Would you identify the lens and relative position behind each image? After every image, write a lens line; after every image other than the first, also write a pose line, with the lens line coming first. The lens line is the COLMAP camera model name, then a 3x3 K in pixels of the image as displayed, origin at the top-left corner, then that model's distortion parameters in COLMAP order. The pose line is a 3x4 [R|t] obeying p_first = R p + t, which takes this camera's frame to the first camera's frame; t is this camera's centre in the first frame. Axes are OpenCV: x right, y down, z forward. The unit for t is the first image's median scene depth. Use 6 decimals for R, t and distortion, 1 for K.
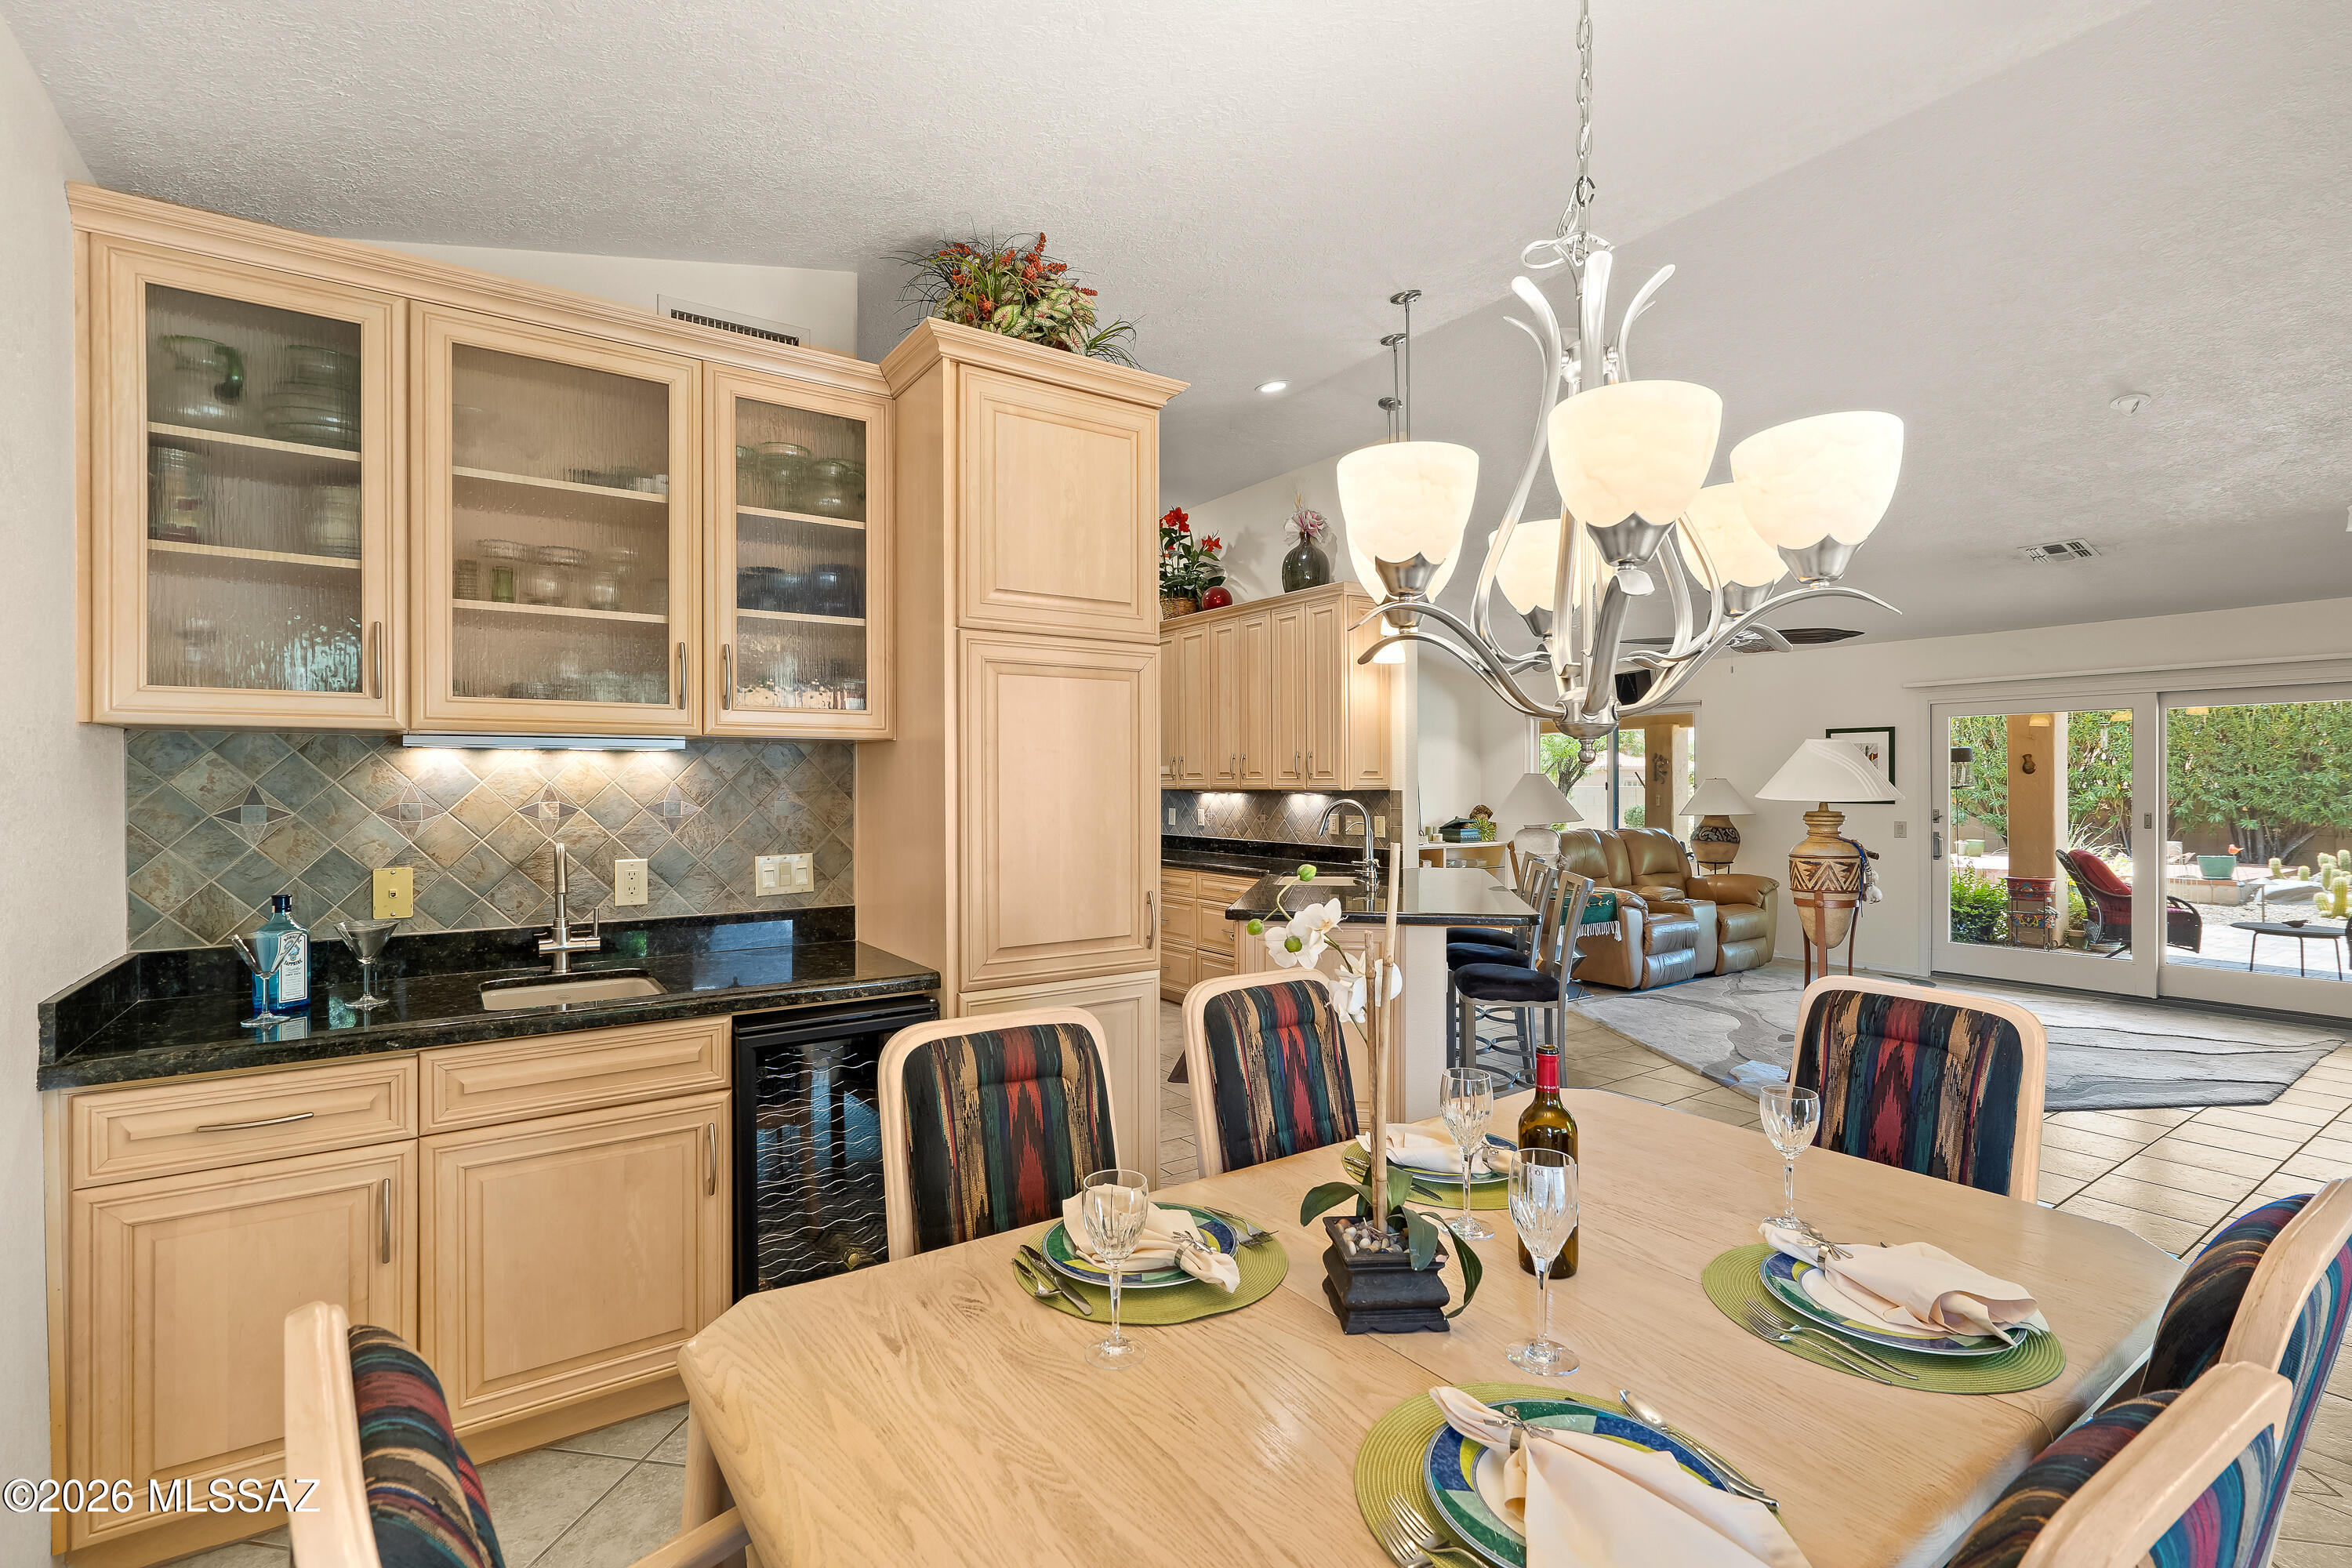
lens RADIAL K [[1081.2, 0, 1161.1], [0, 1081.2, 792.3], [0, 0, 1]] dist [-0.003861, 0.001467]
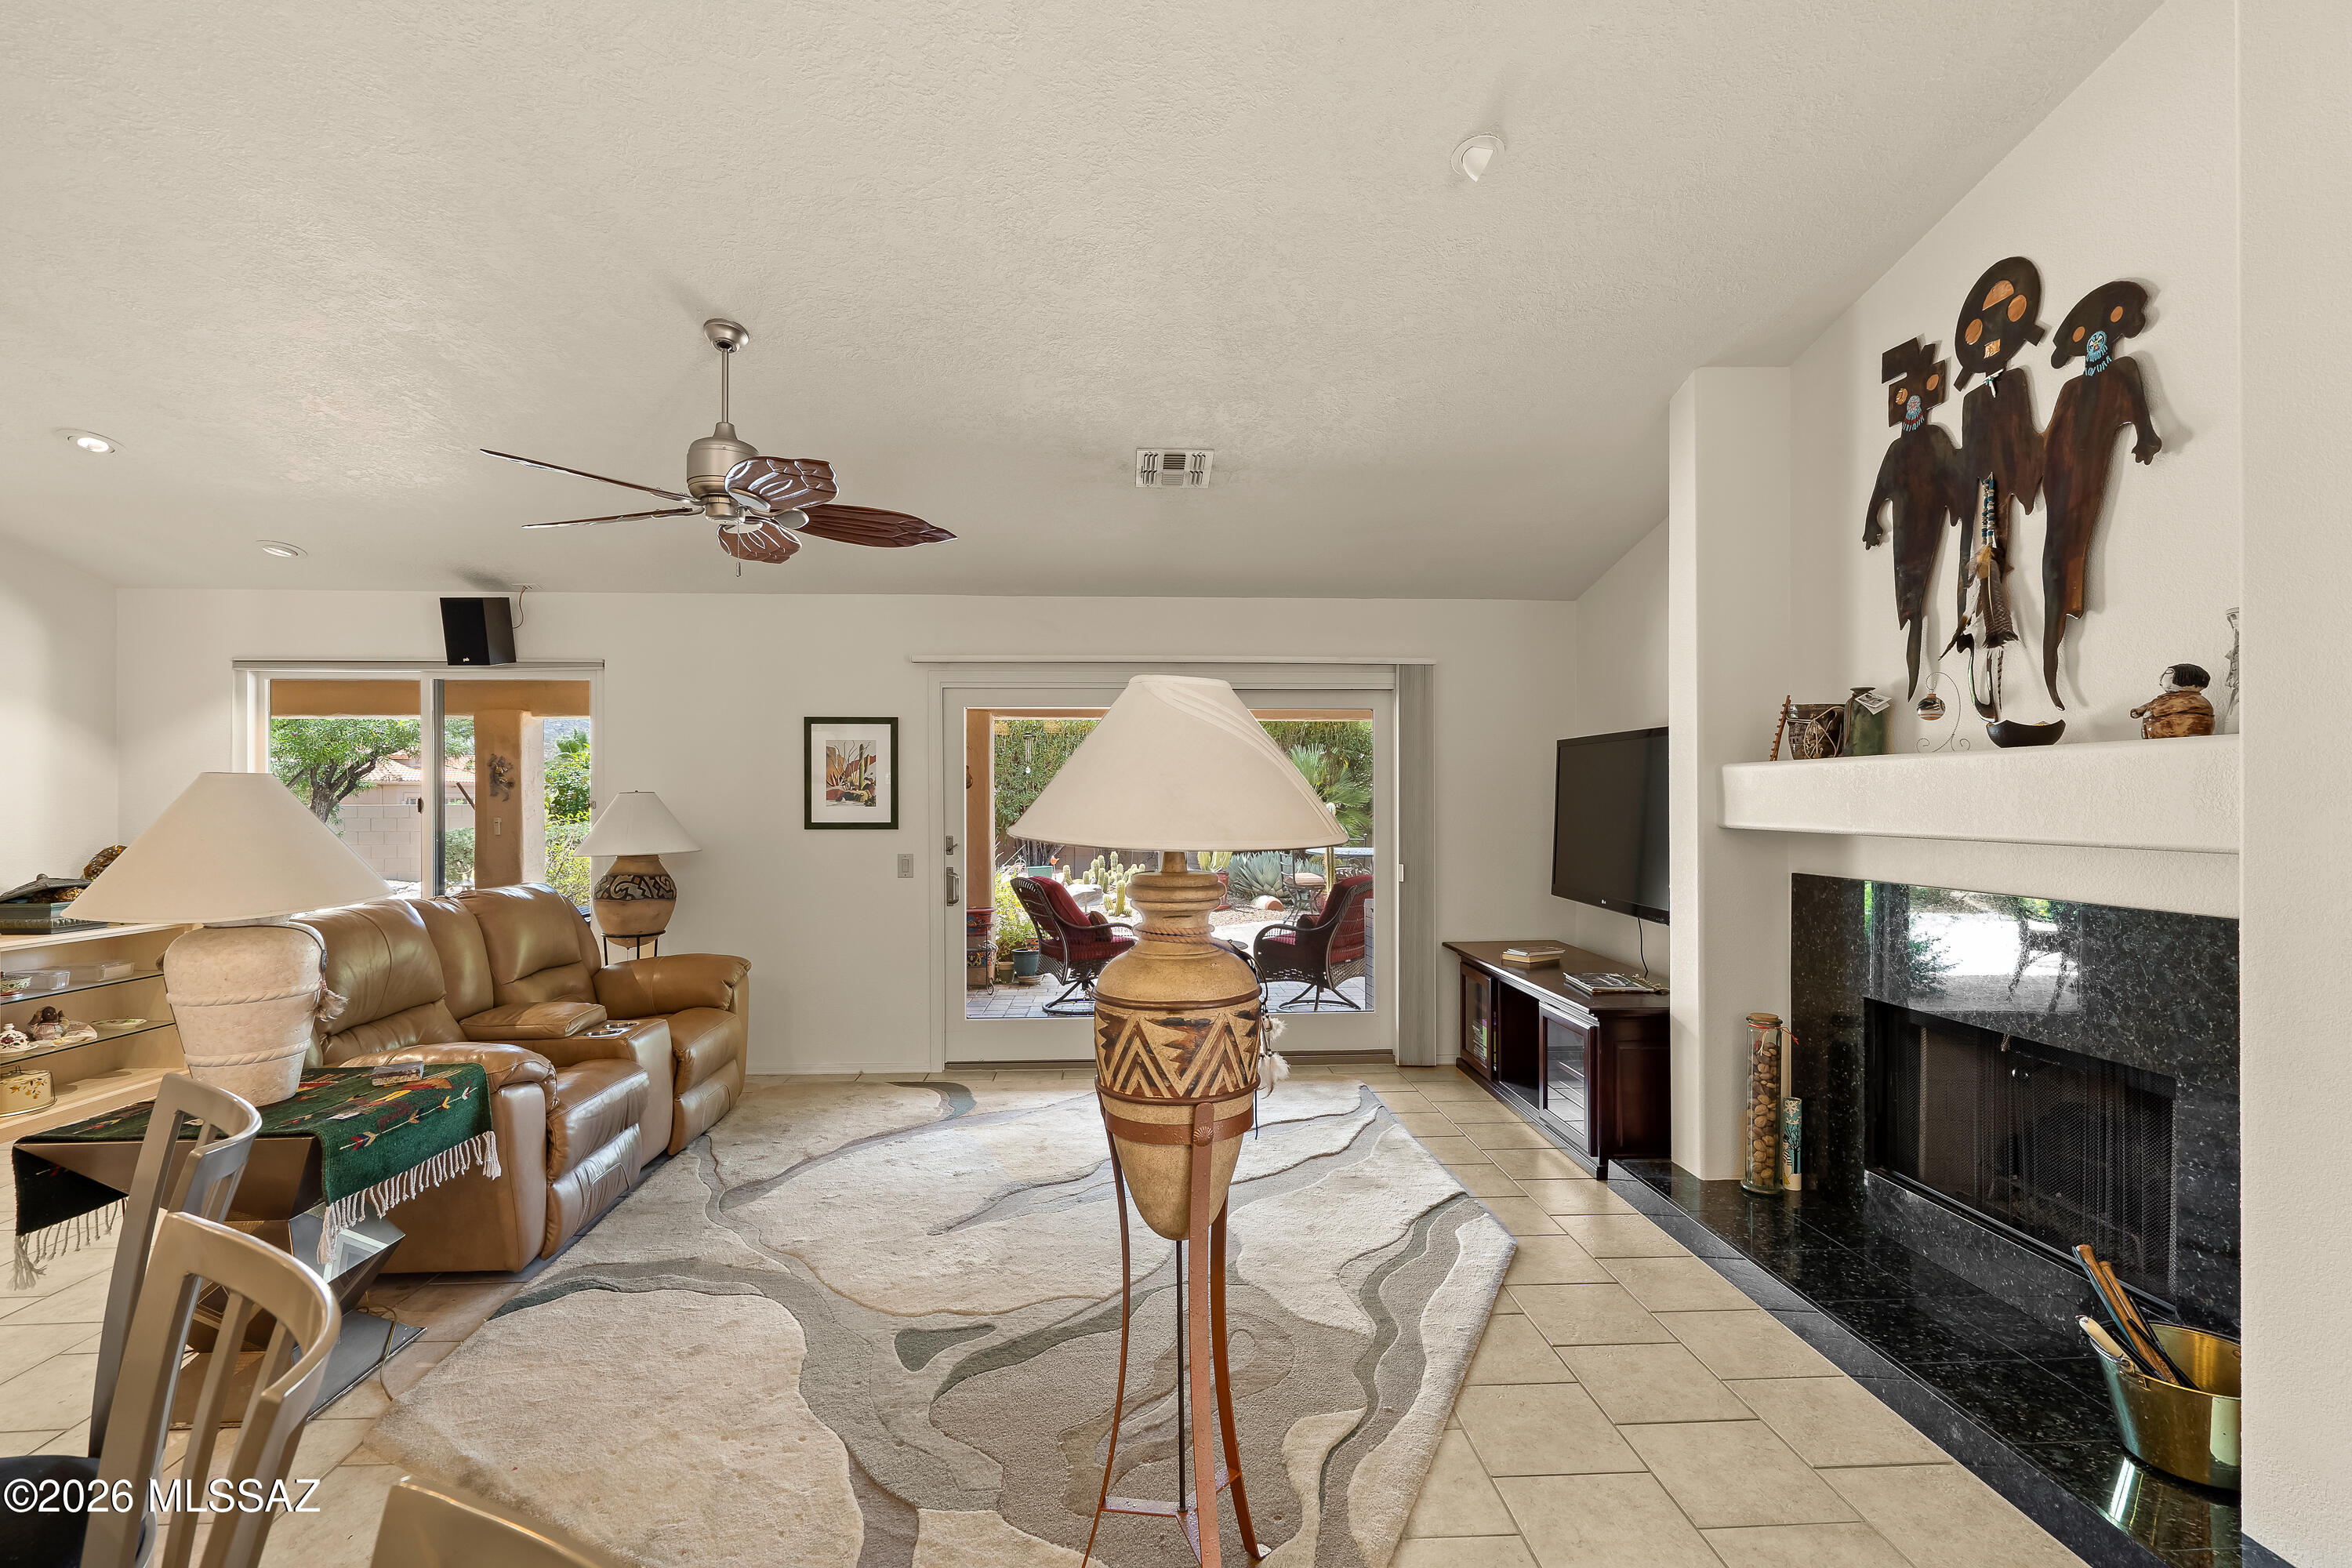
lens RADIAL K [[1081.2, 0, 1178.9], [0, 1081.2, 803.1], [0, 0, 1]] dist [-0.003861, 0.001467]
pose [[0.515563, -0.003632, 0.856844, 0.196677], [0.008692, 0.999962, -0.000991, -0.004026], [-0.856808, 0.007959, 0.515575, 0.538773]]
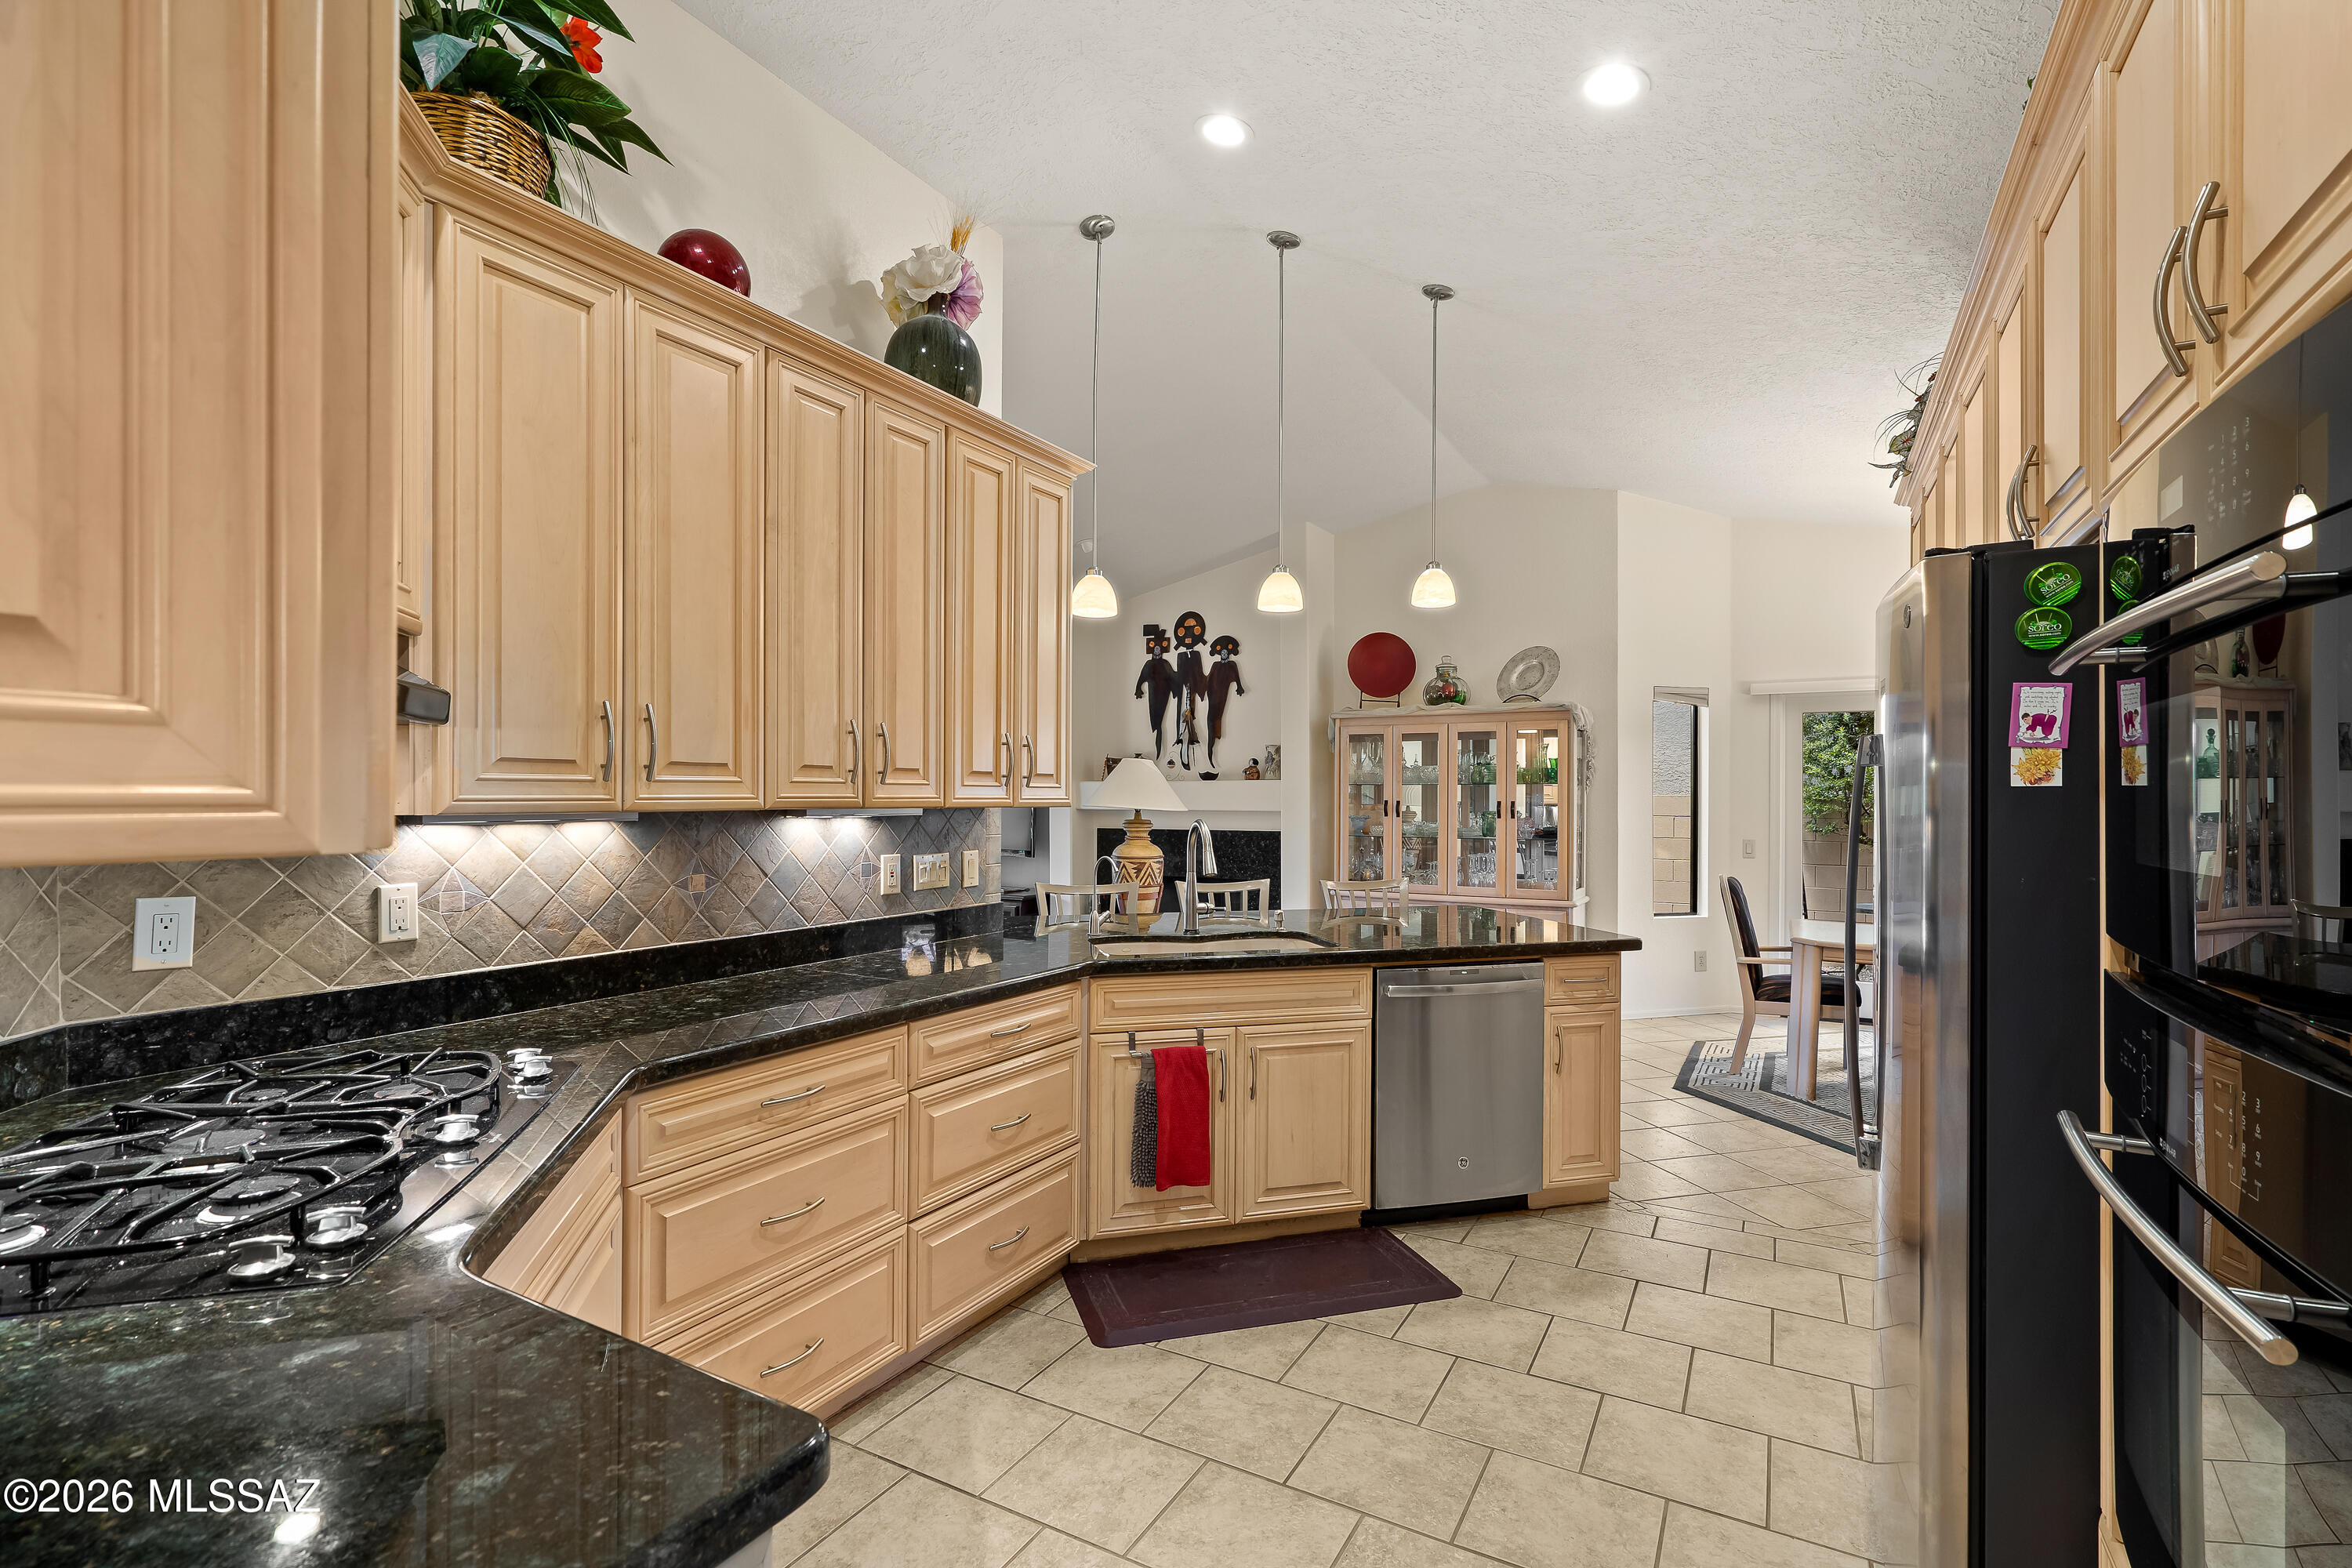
lens RADIAL K [[1081.2, 0, 1191.9], [0, 1081.2, 789.6], [0, 0, 1]] dist [-0.003861, 0.001467]
pose [[-0.453322, 0.005217, 0.891331, -0.327666], [0.005195, 0.999981, -0.003211, -0.007138], [-0.891331, 0.003175, -0.453341, 0.999203]]
